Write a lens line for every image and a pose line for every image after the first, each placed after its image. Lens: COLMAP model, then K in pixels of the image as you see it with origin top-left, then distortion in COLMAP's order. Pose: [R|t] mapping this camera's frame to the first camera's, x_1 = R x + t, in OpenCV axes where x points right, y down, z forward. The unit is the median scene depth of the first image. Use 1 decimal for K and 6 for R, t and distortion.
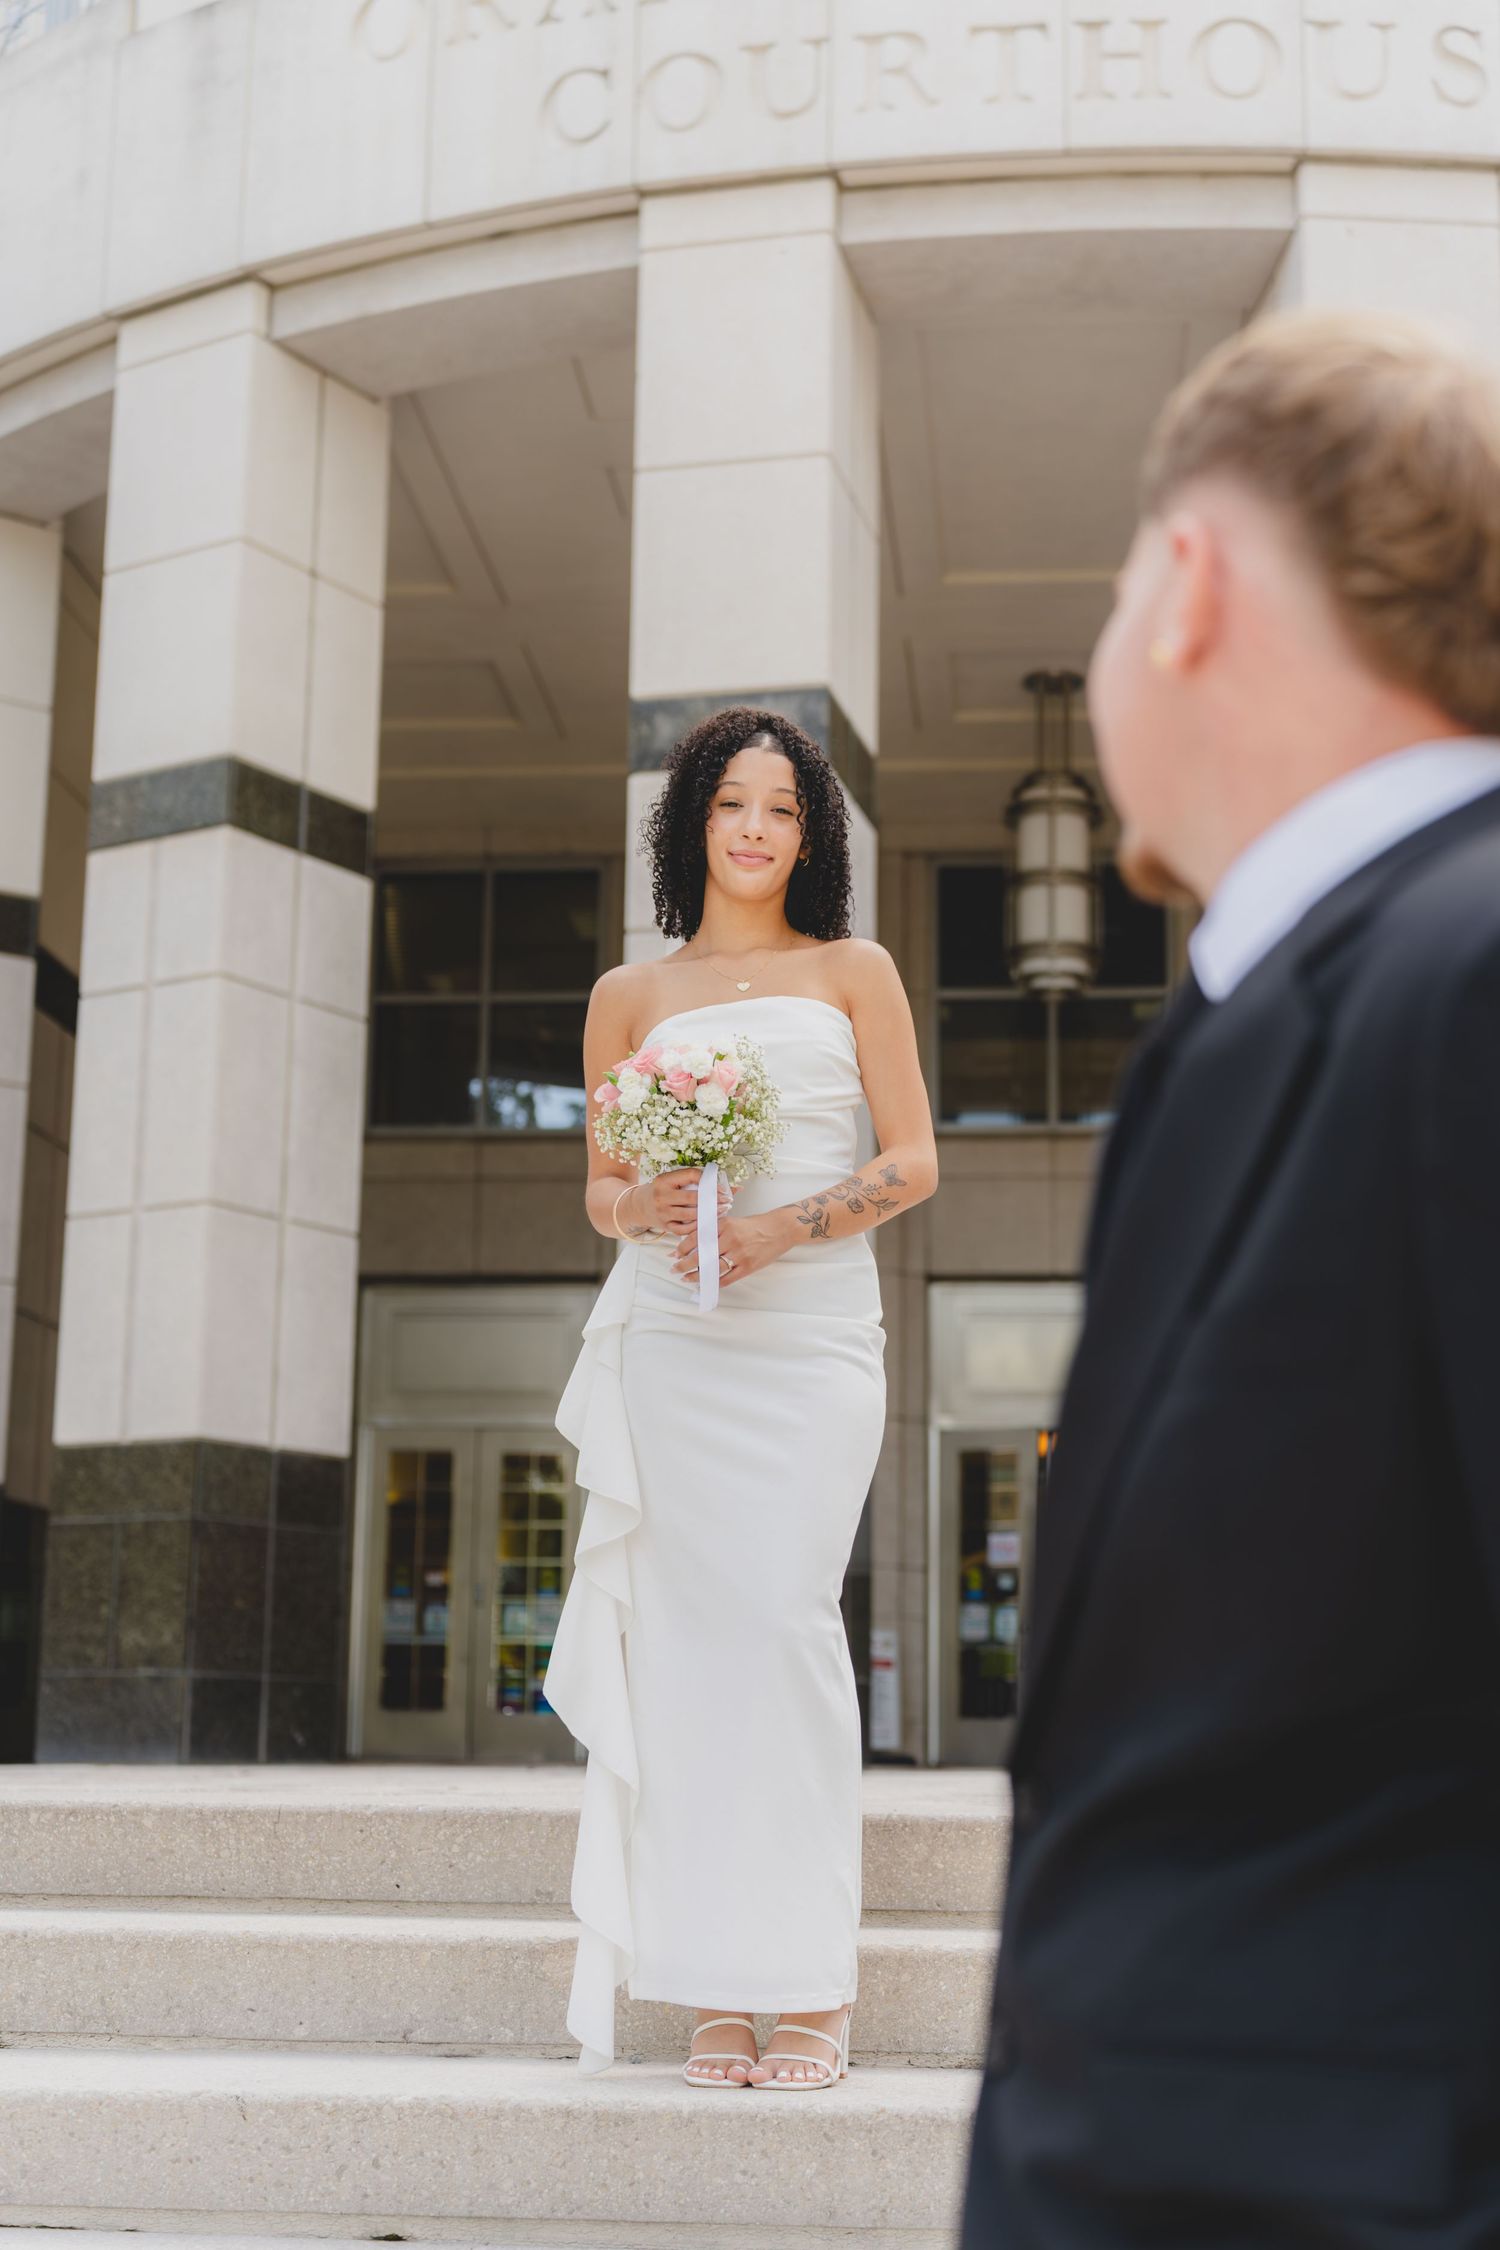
lens RADIAL K [[3098.7, 0, 753.6], [0, 3098.7, 1123.3], [0, 0, 1]] dist [-0.005905, 0.000000]
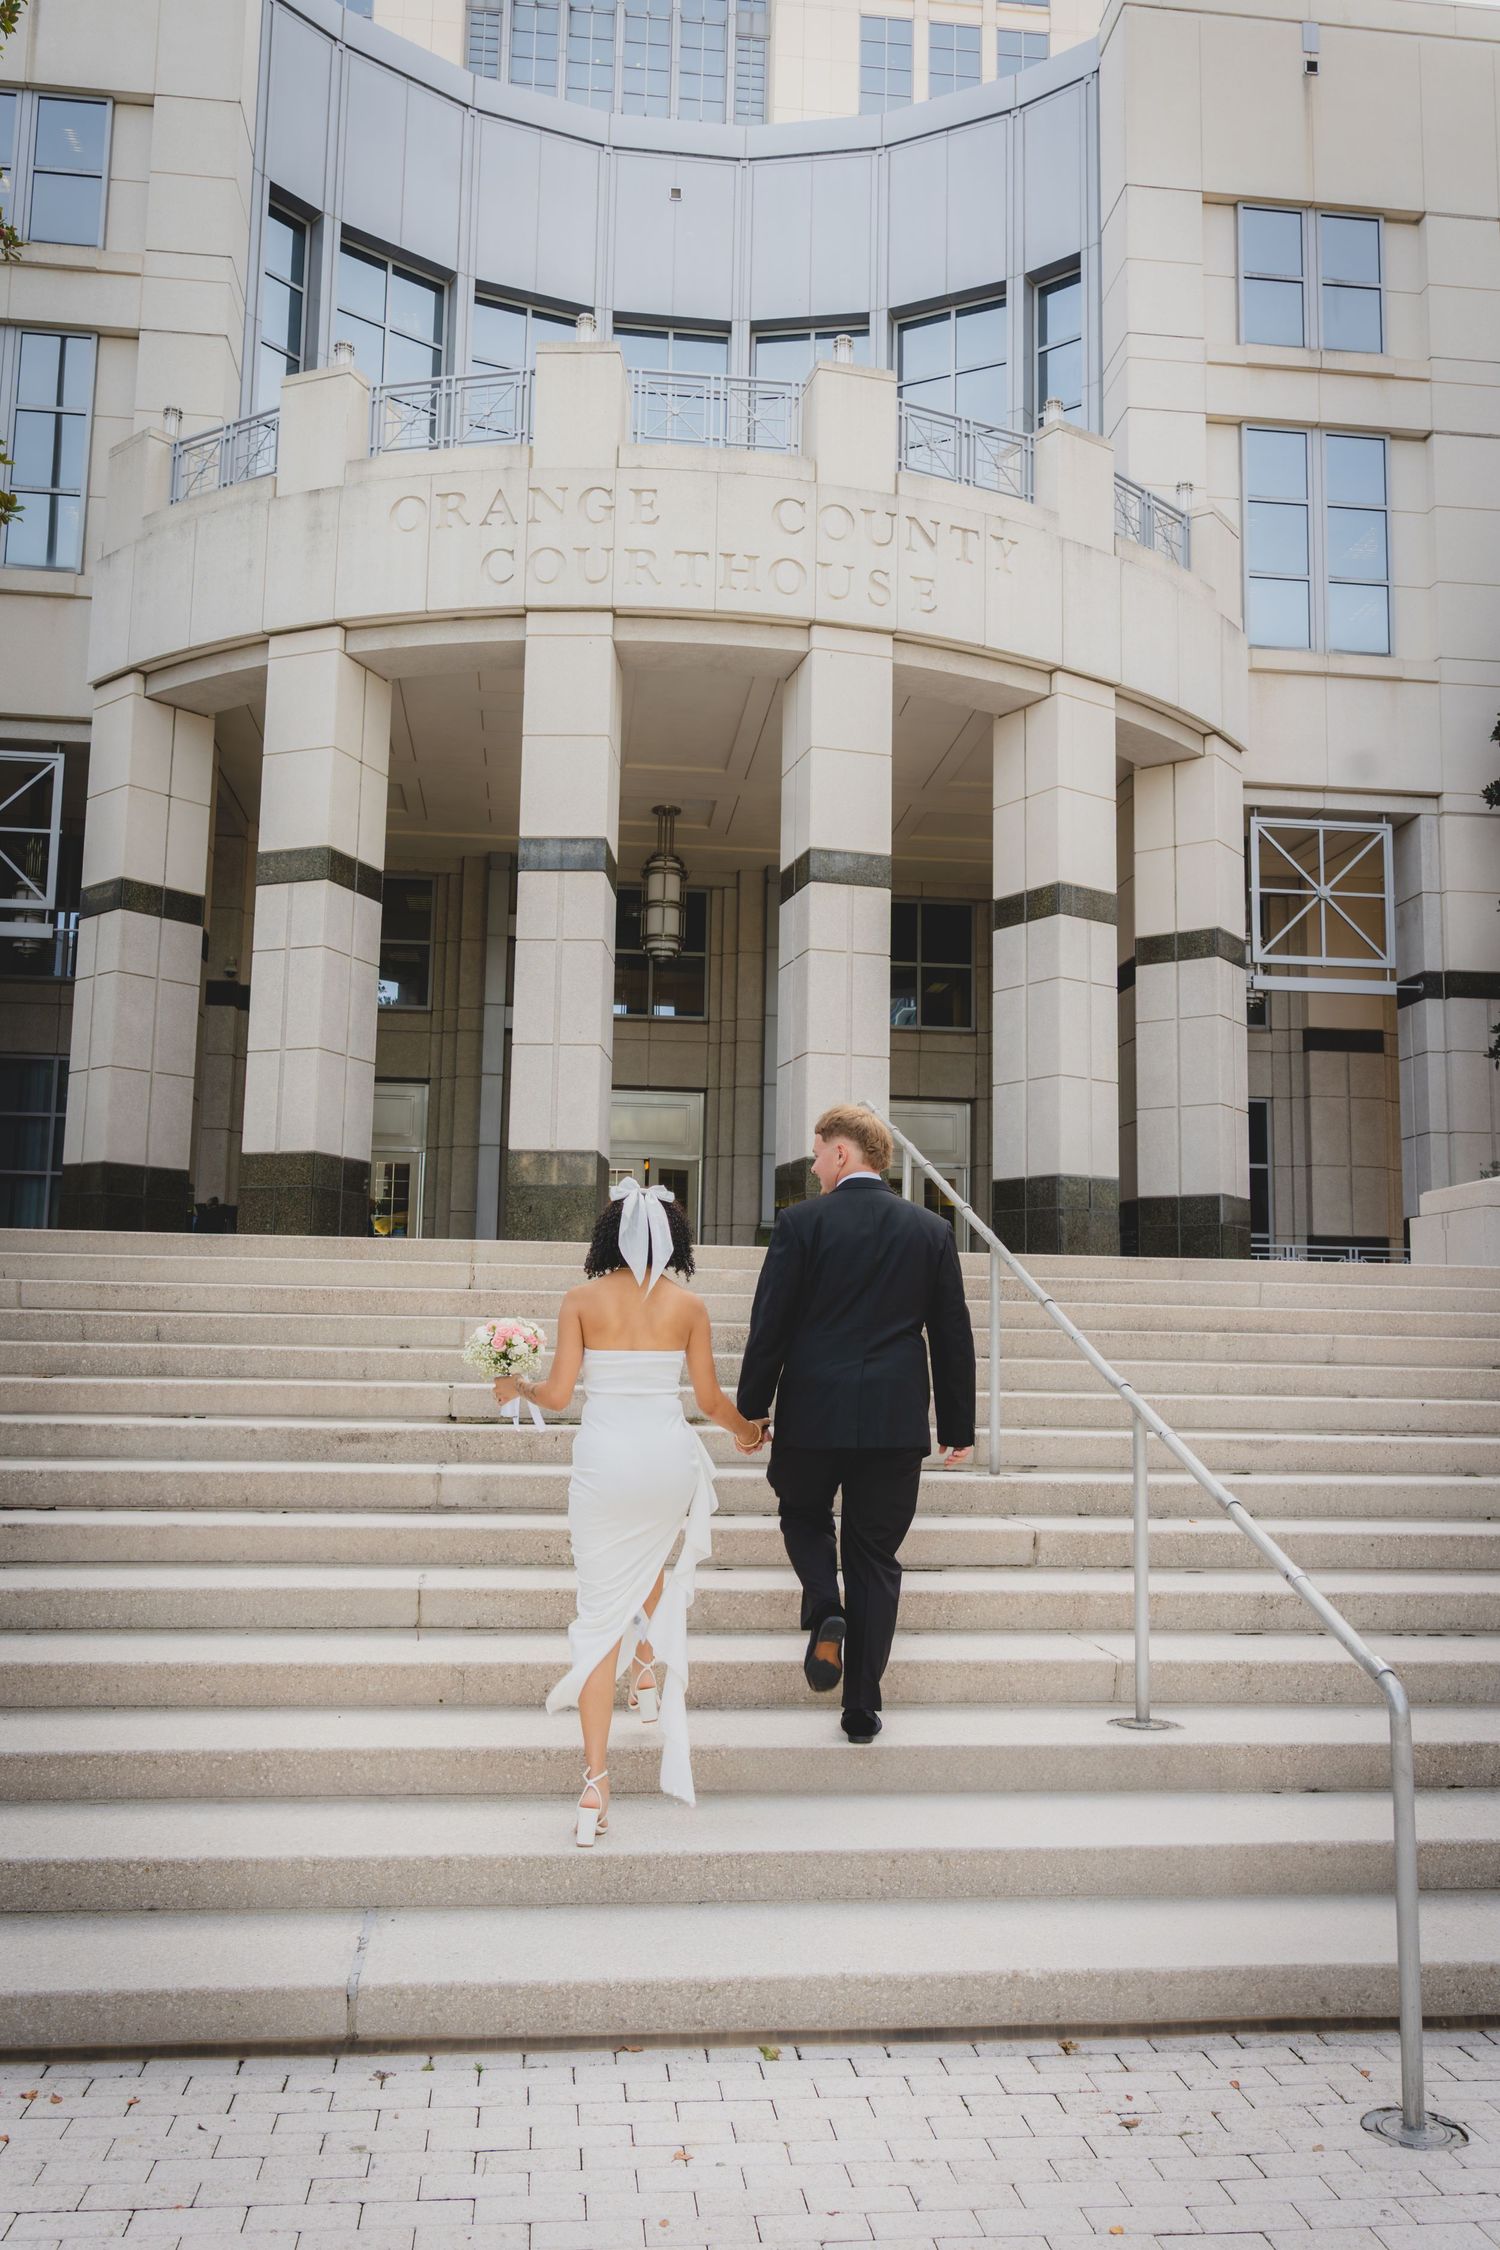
lens RADIAL K [[1773.7, 0, 742.9], [0, 1773.7, 1125.2], [0, 0, 1]] dist [0.005608, 0.002989]
pose [[0.979988, 0.029649, 0.196838, -0.123436], [-0.044989, 0.996249, 0.073923, -0.027480], [-0.193908, -0.081299, 0.977645, -0.323192]]
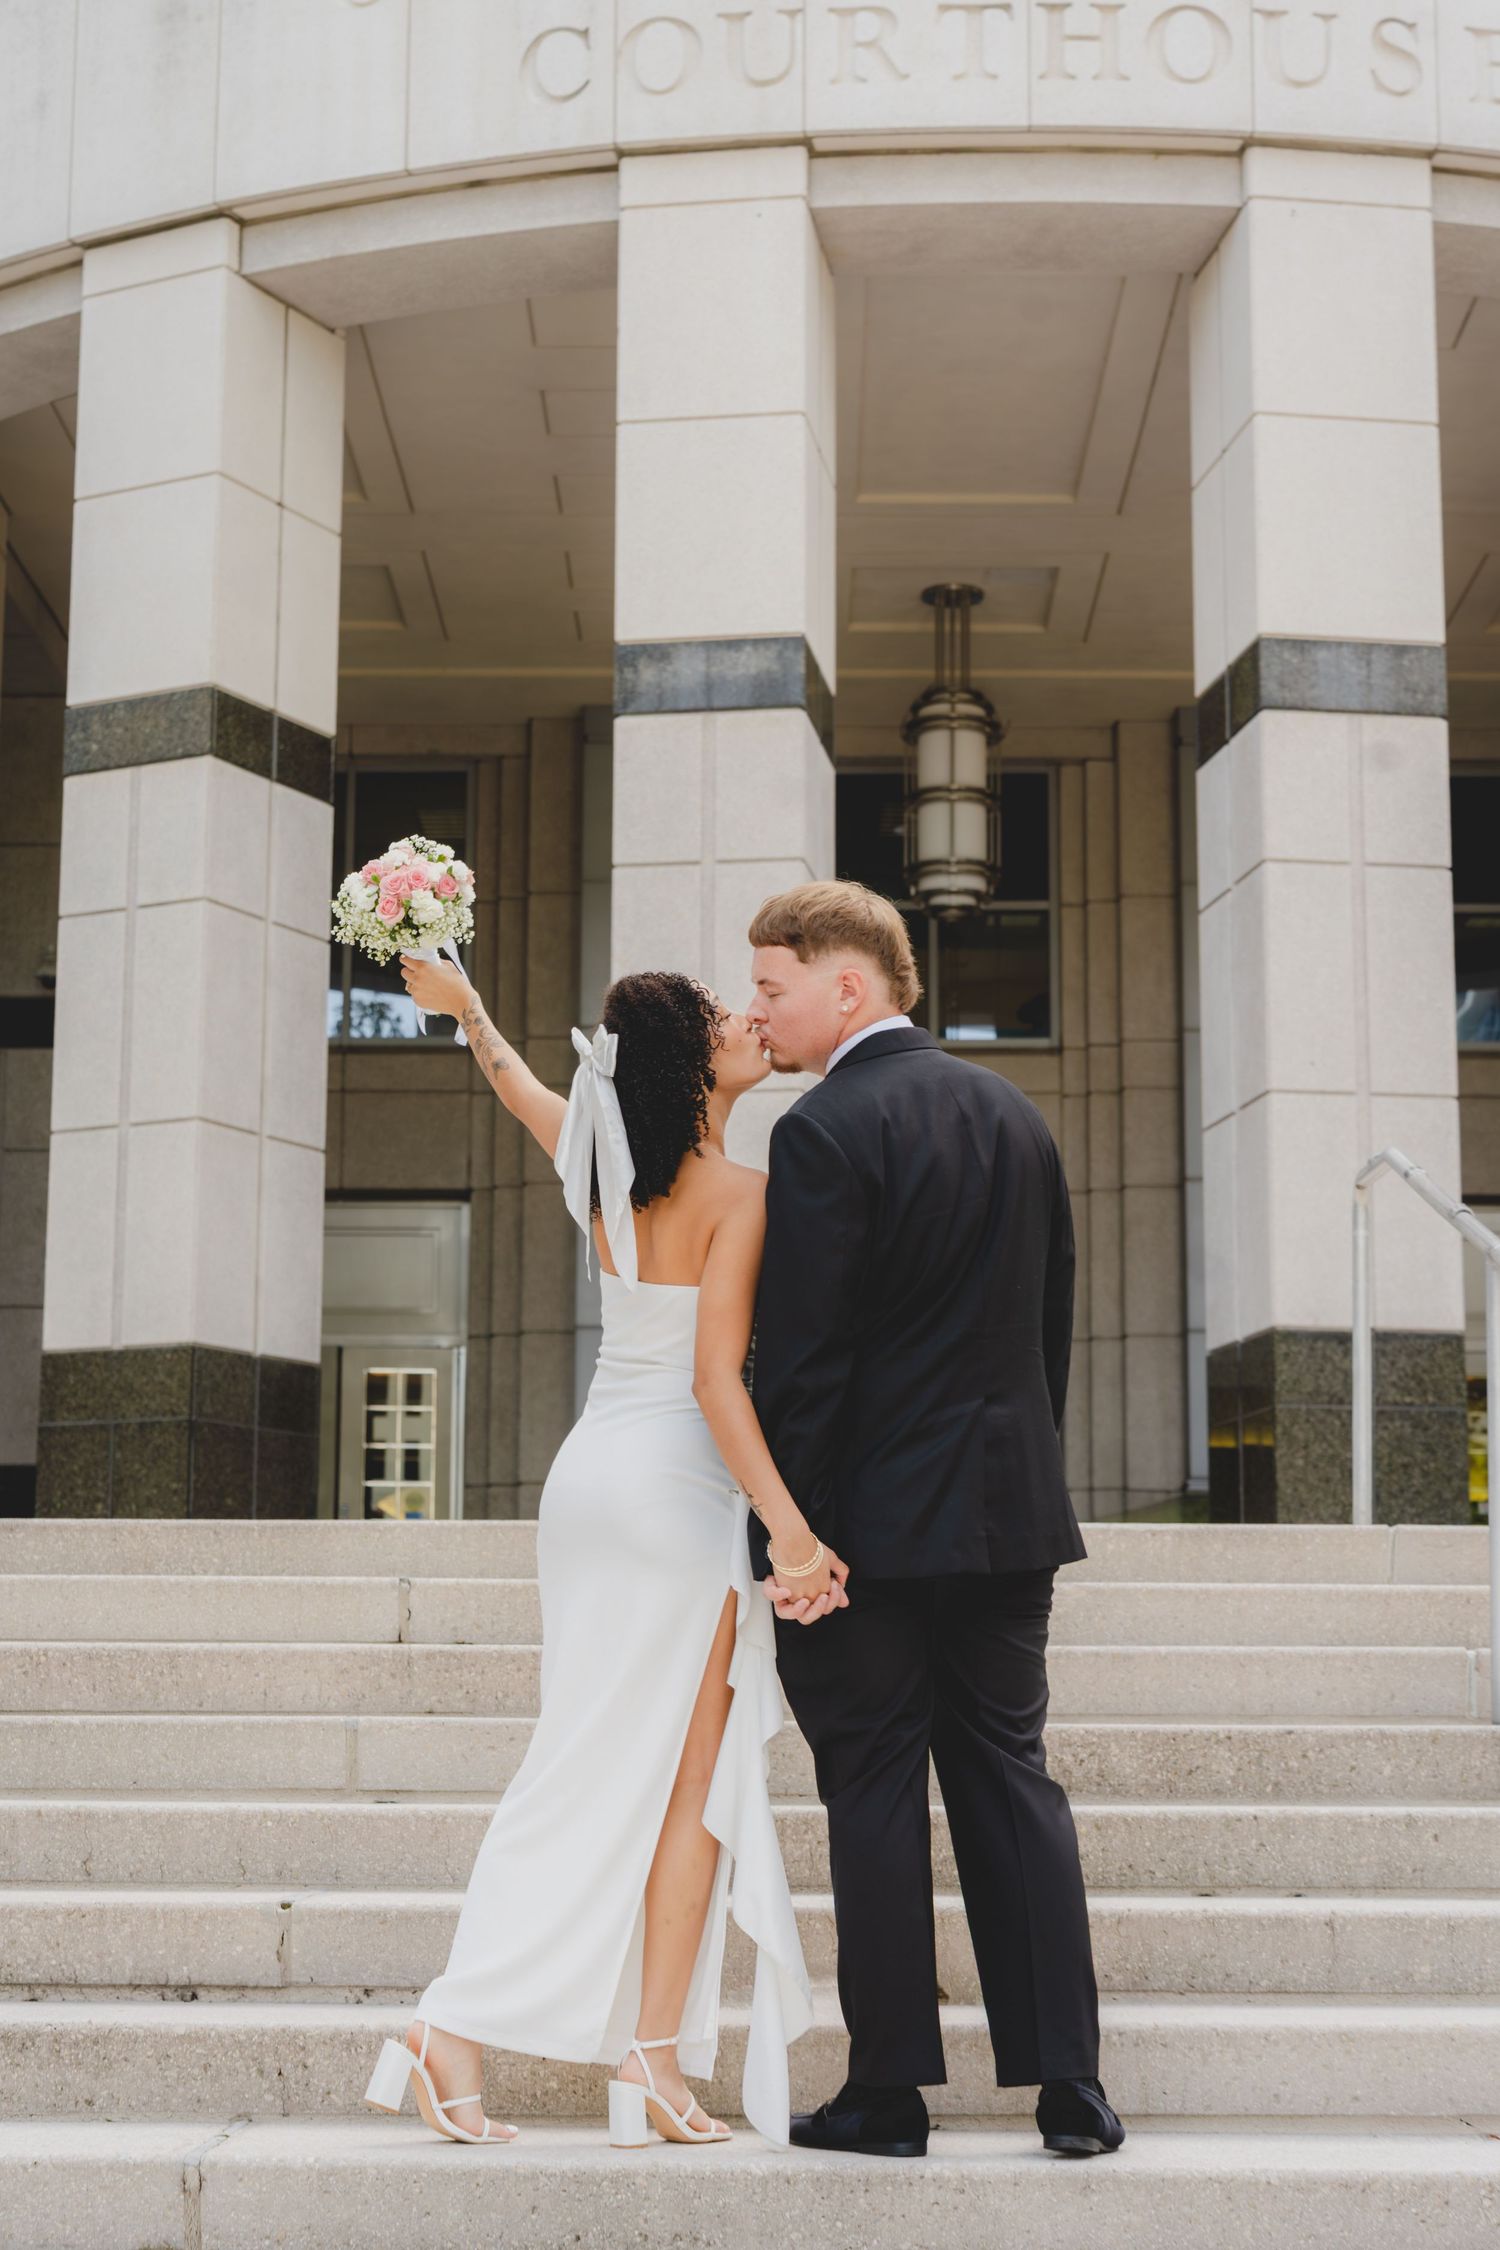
lens RADIAL K [[3605.1, 0, 740.7], [0, 3605.1, 1129.8], [0, 0, 1]] dist [0.007472, 0.000000]
pose [[0.996753, 0.005733, 0.080310, -0.089890], [-0.008273, 0.999475, 0.031338, -0.010073], [-0.080088, -0.031900, 0.996277, -0.218436]]
